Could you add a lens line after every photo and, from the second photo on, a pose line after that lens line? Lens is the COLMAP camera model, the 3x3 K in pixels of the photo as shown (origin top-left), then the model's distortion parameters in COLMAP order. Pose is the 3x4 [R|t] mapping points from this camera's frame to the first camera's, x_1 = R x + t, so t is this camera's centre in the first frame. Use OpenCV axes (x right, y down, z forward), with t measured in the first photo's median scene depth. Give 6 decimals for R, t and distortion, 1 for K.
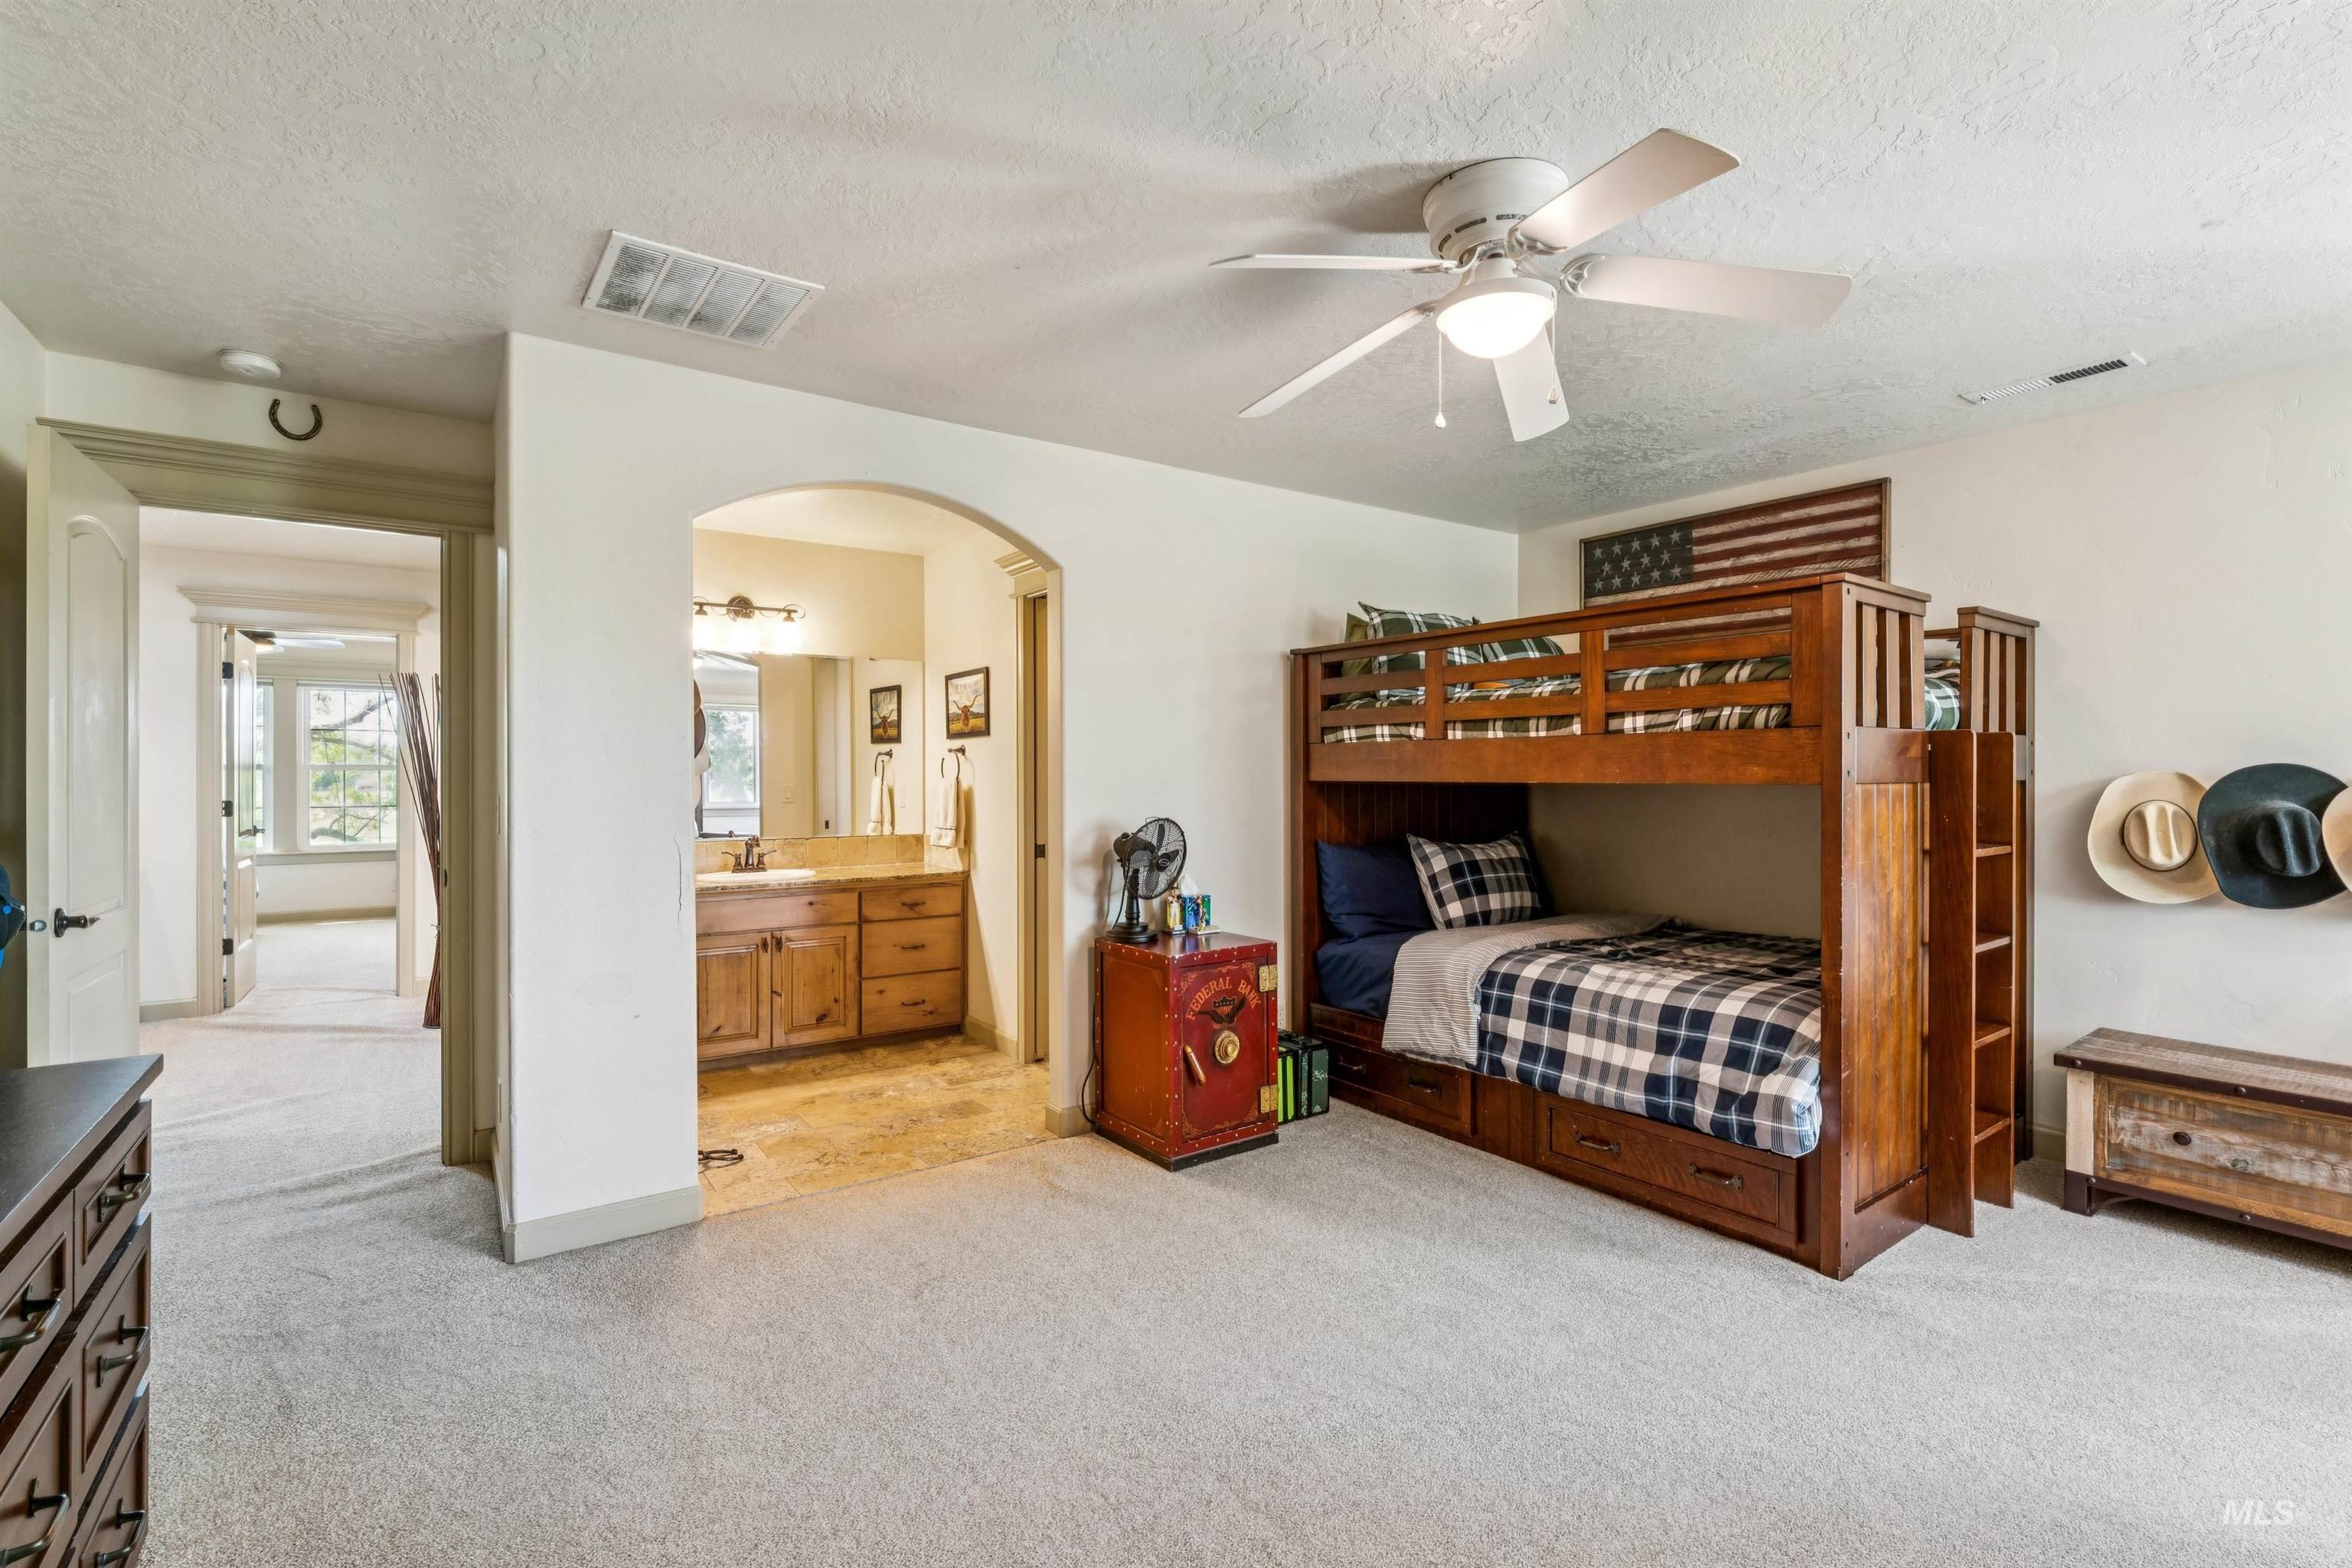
lens RADIAL K [[1055.0, 0, 1179.0], [0, 1055.0, 770.1], [0, 0, 1]] dist [-0.003373, 0.000776]
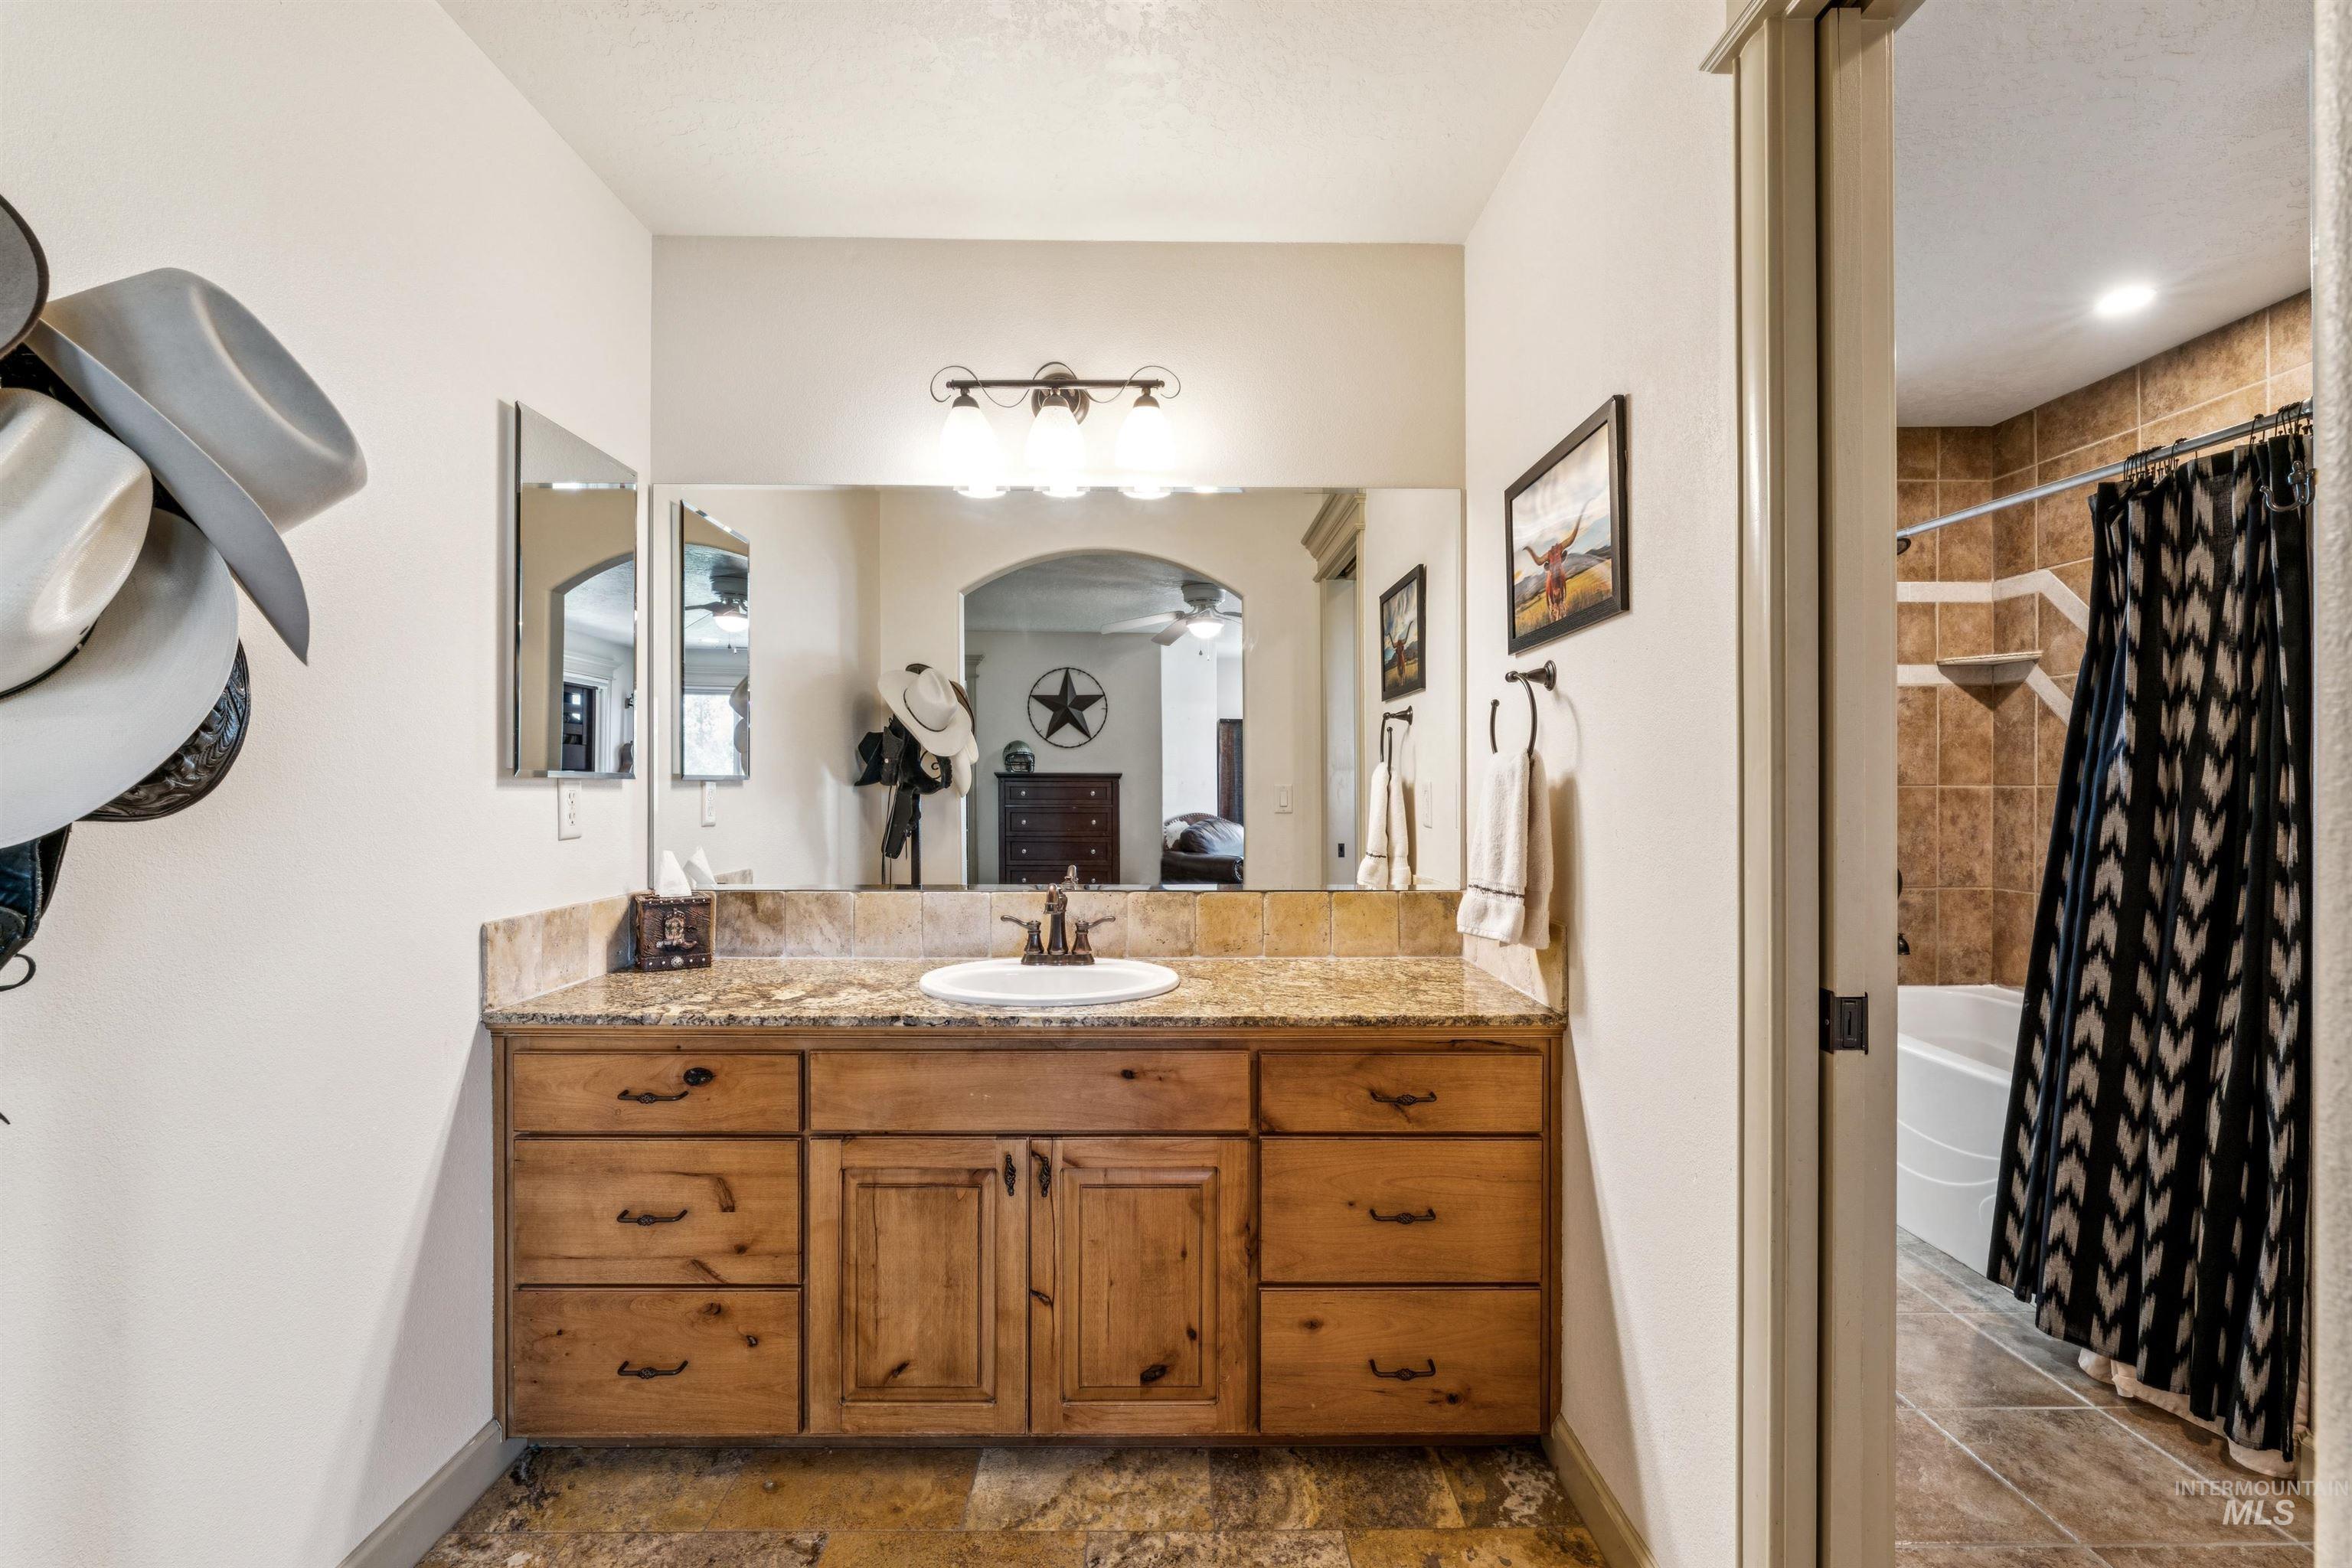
lens RADIAL K [[1019.2, 0, 1168.0], [0, 1019.2, 778.0], [0, 0, 1]] dist [-0.004965, 0.000138]
pose [[0.822898, 0.000148, -0.568189, -0.117494], [-0.002986, 0.999987, -0.004064, 0.018393], [0.568181, 0.005041, 0.822888, 0.656473]]
